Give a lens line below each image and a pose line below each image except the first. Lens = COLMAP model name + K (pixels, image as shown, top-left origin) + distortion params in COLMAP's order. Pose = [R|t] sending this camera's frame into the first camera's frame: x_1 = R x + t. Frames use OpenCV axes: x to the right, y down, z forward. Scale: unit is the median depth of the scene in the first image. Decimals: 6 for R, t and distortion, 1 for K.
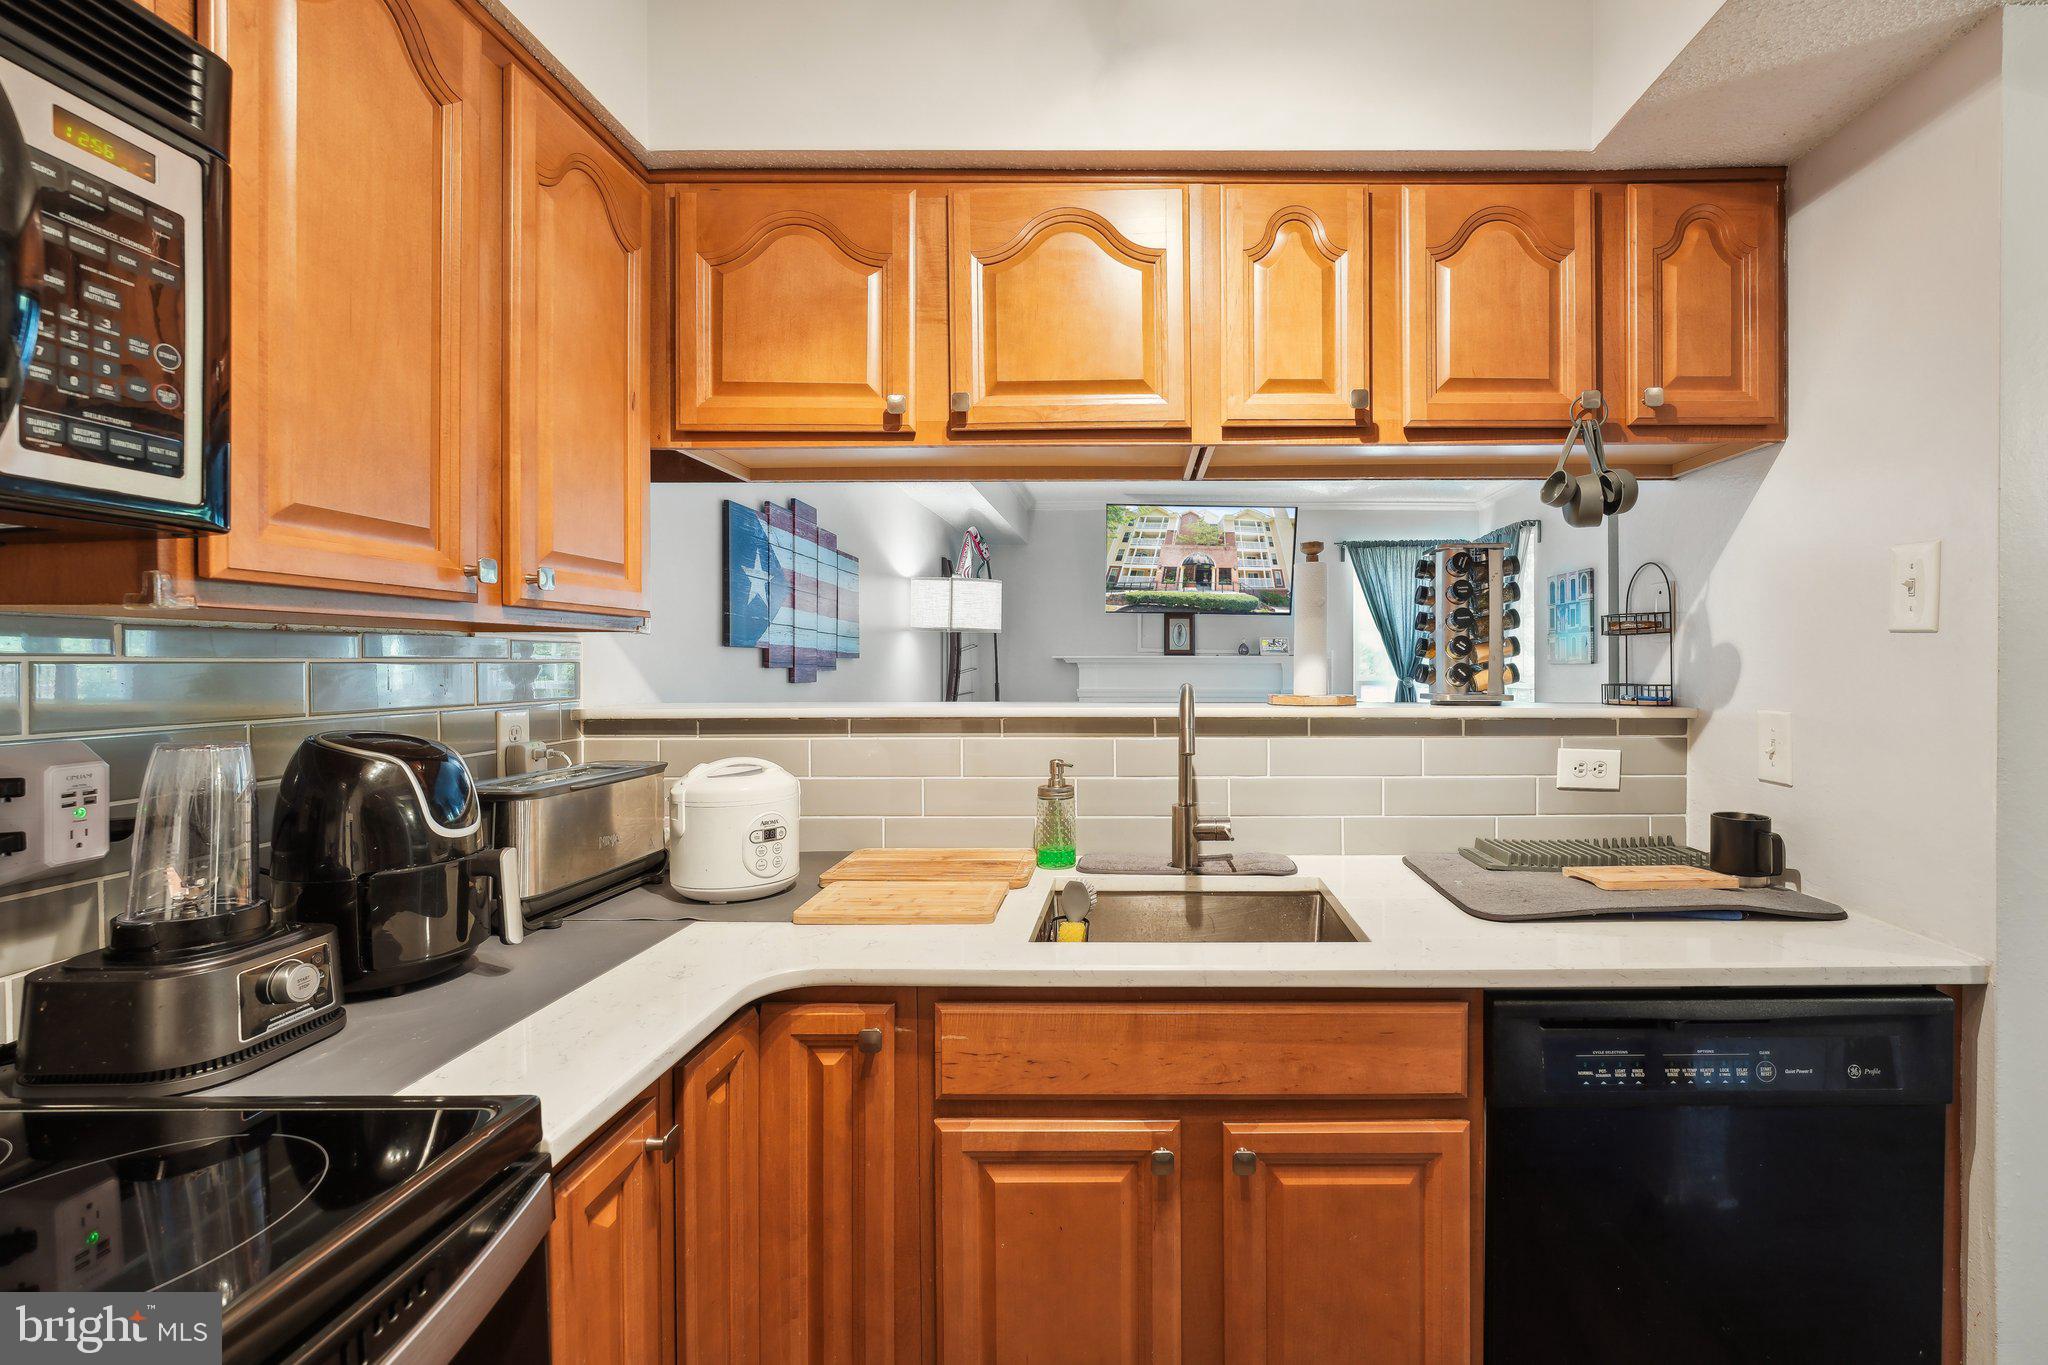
lens RADIAL K [[891.5, 0, 1033.2], [0, 891.5, 660.0], [0, 0, 1]] dist [-0.001070, 0.000140]
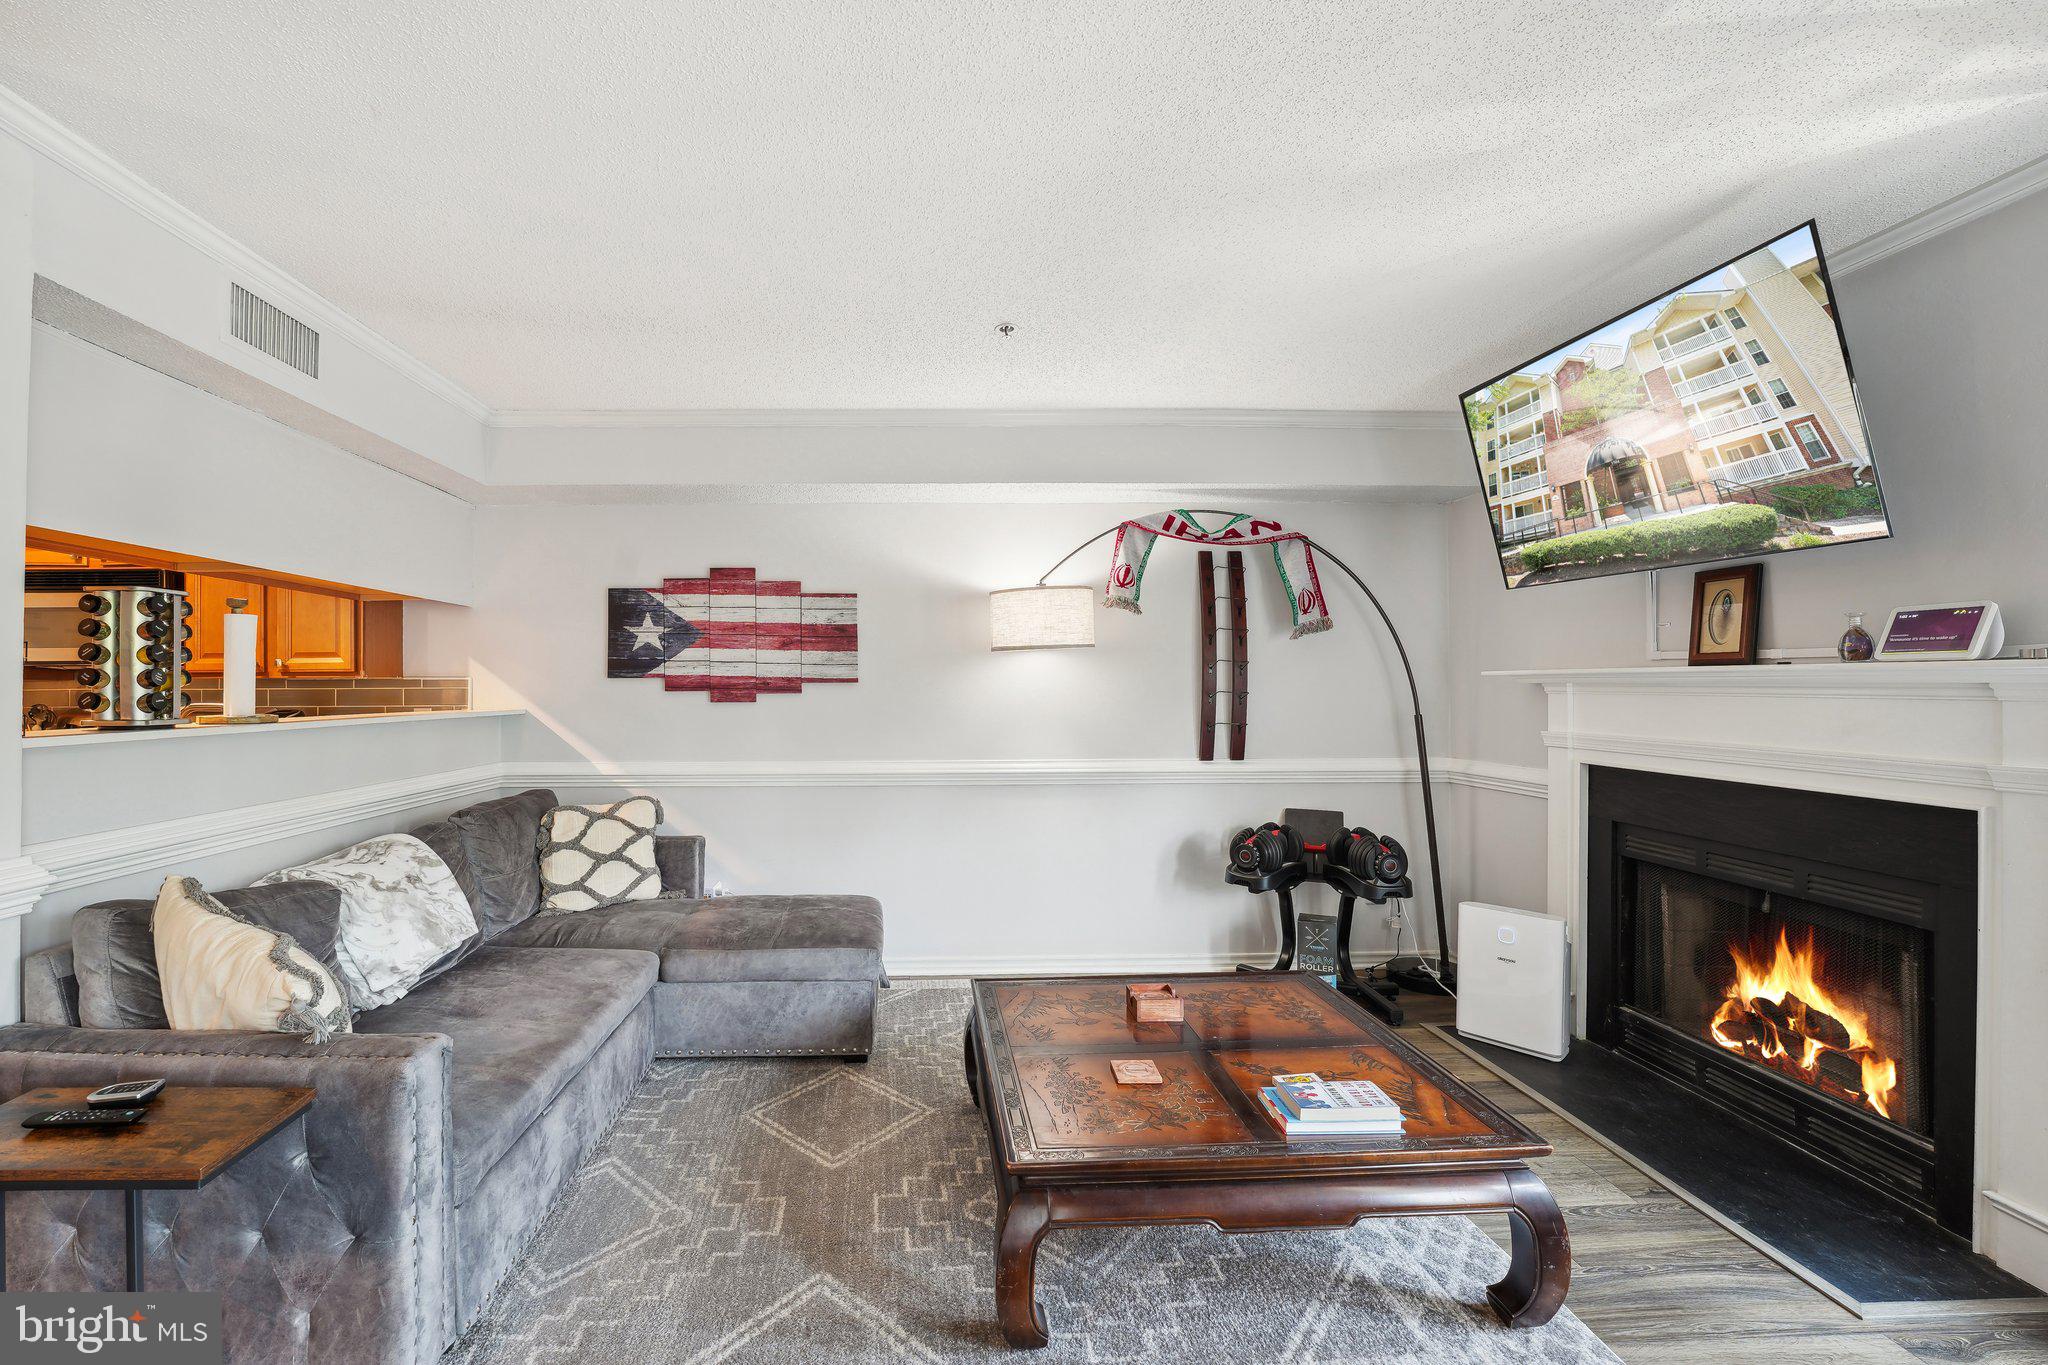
lens RADIAL K [[859.3, 0, 997.0], [0, 859.3, 683.3], [0, 0, 1]] dist [-0.023886, 0.000259]
pose [[0.159067, -0.003944, -0.987260, 1.748038], [0.009330, 0.999953, -0.002491, 0.006325], [0.987224, -0.008815, 0.159096, 1.930946]]
